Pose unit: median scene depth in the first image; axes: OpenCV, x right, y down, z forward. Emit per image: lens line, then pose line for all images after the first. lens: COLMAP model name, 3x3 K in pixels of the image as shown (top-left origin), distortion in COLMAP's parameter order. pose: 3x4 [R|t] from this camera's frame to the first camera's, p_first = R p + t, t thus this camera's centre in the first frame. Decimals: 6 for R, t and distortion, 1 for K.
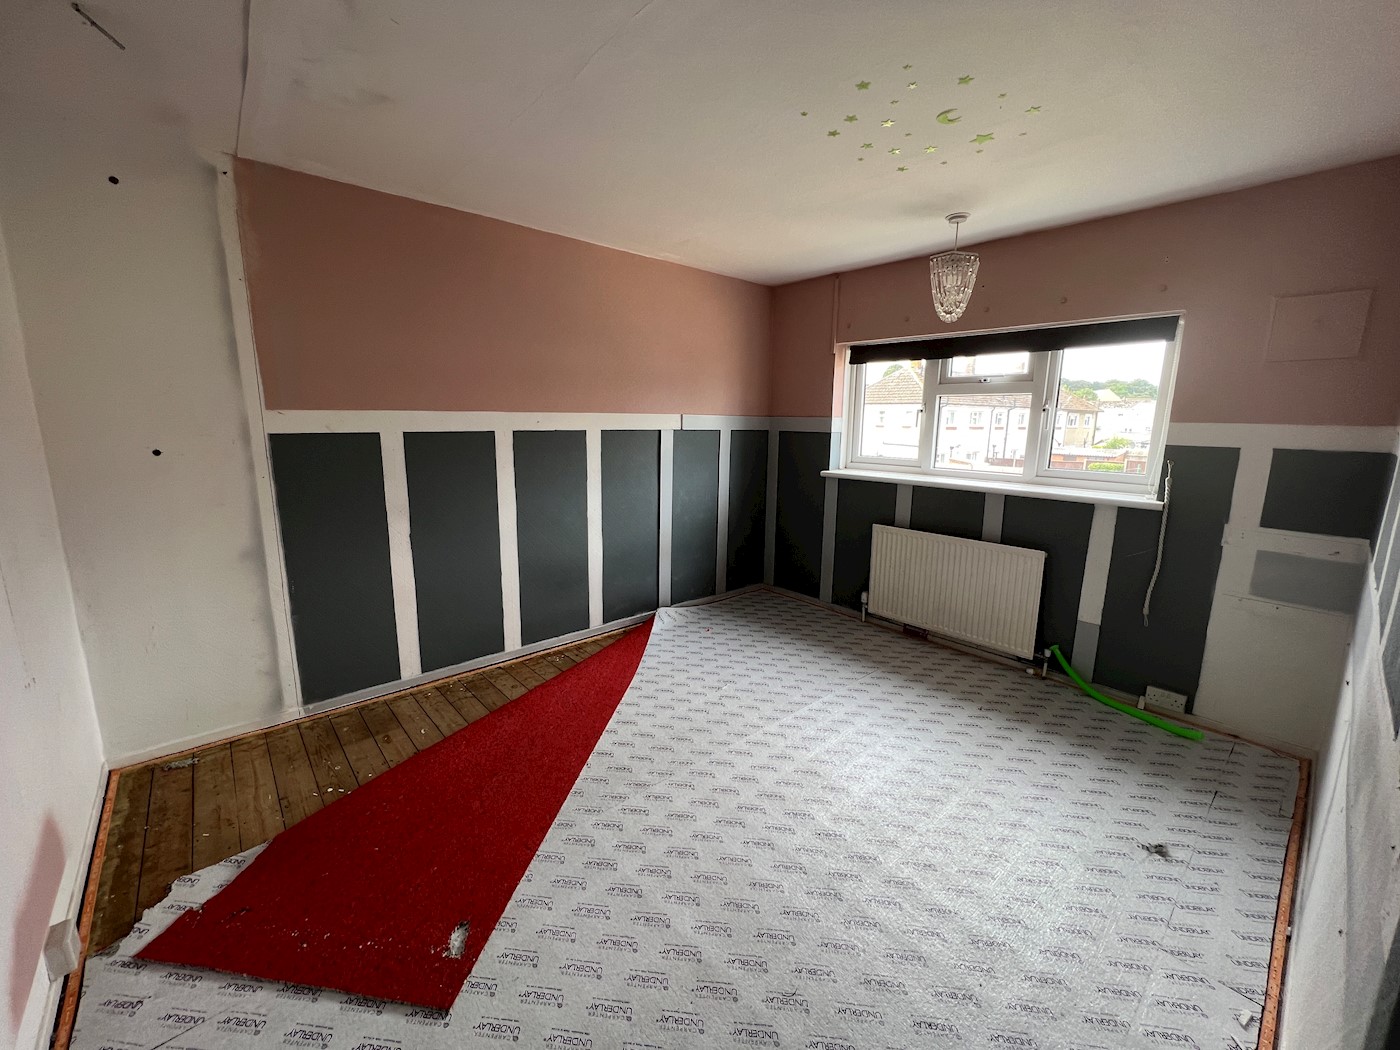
lens RADIAL K [[572.0, 0, 700.0], [0, 572.0, 525.0], [0, 0, 1]] dist [0.000001, 0.000087]
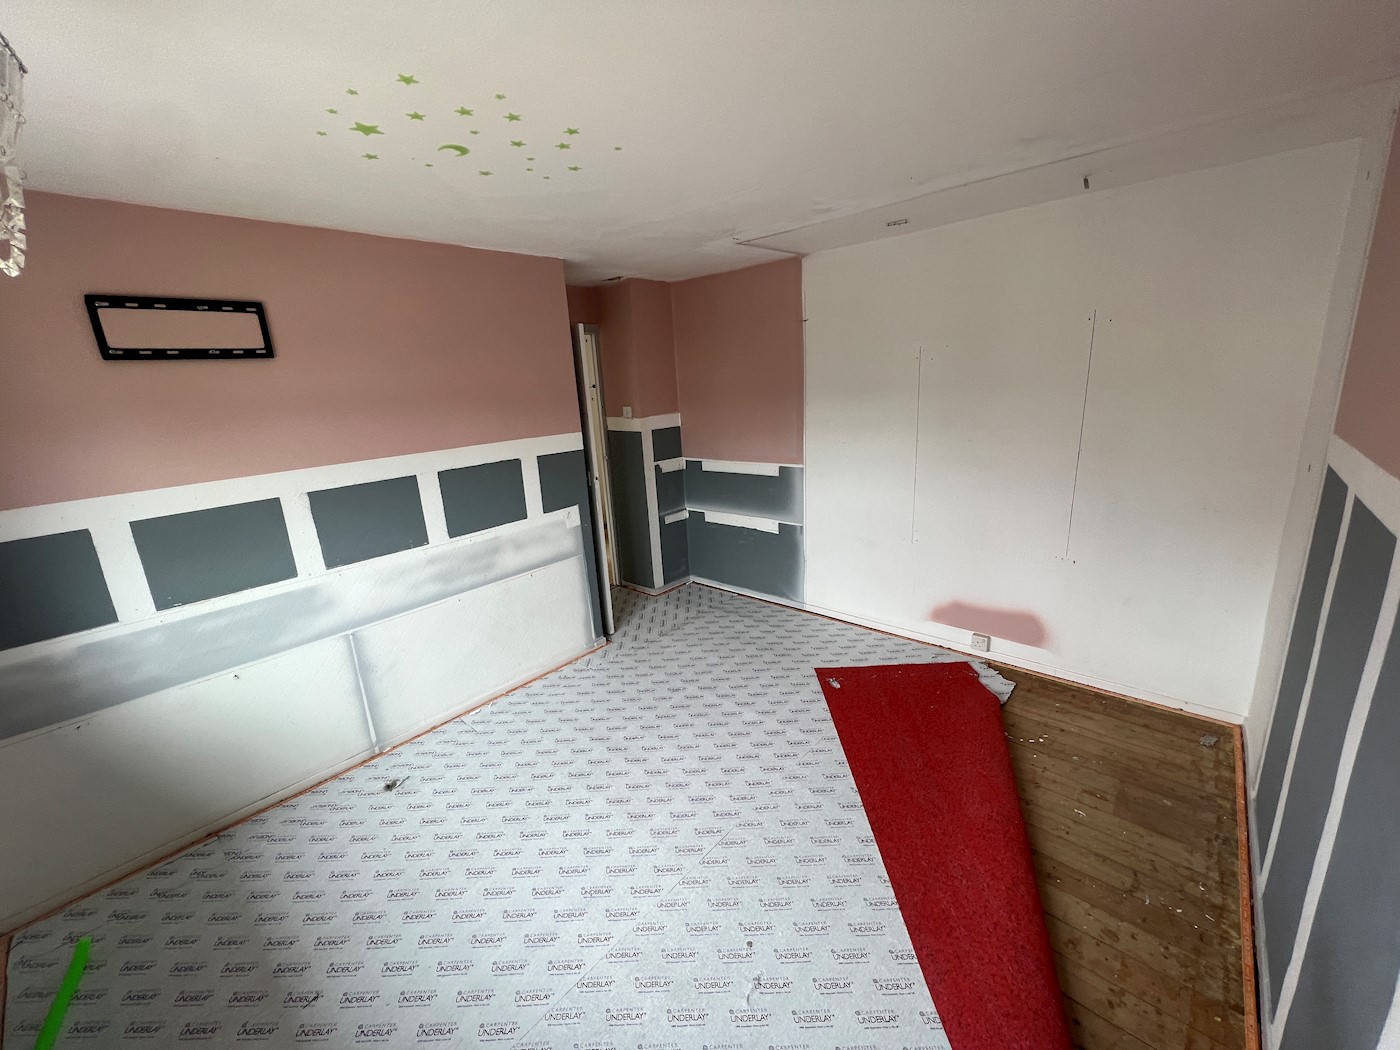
lens RADIAL K [[558.5, 0, 700.0], [0, 558.5, 525.0], [0, 0, 1]] dist [0.001871, 0.000200]
pose [[-0.992188, 0.073057, -0.101120, 0.168375], [0.022539, 0.902223, 0.430681, -0.515634], [0.122697, 0.425038, -0.896821, 1.946067]]
